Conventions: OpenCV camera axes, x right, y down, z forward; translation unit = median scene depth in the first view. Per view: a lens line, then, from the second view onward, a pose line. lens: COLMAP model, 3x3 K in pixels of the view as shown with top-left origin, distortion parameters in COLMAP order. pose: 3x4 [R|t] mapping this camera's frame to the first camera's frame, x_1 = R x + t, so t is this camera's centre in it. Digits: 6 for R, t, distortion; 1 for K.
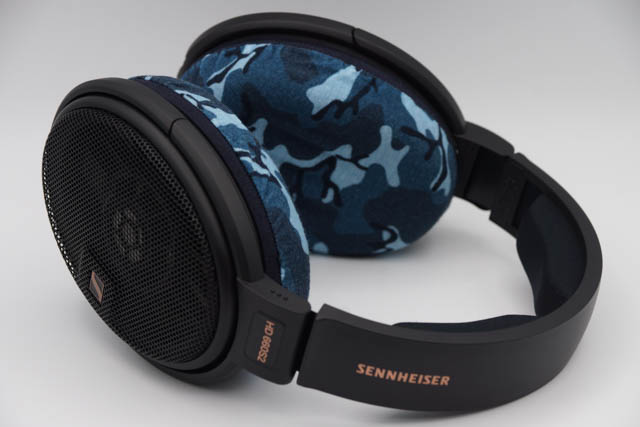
lens RADIAL K [[2057.5, 0, 320.0], [0, 2057.5, 213.5], [0, 0, 1]] dist [-0.148871, -0.864643]
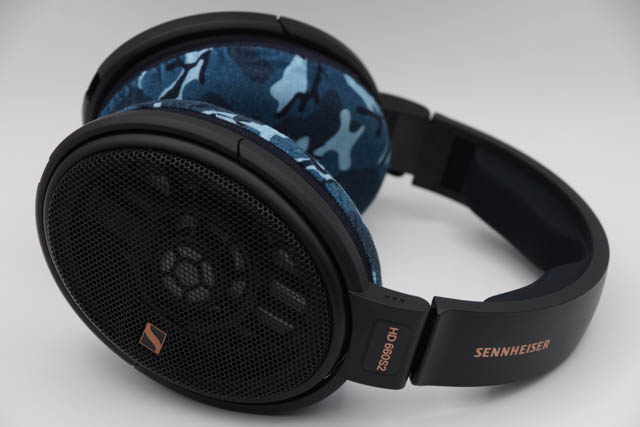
lens RADIAL K [[2057.5, 0, 320.0], [0, 2057.5, 213.5], [0, 0, 1]] dist [-0.148871, -0.864643]
pose [[0.880435, -0.210033, 0.425113, -0.402127], [0.199014, 0.977440, 0.070749, -0.065974], [-0.430382, 0.022314, 0.902371, 0.131207]]
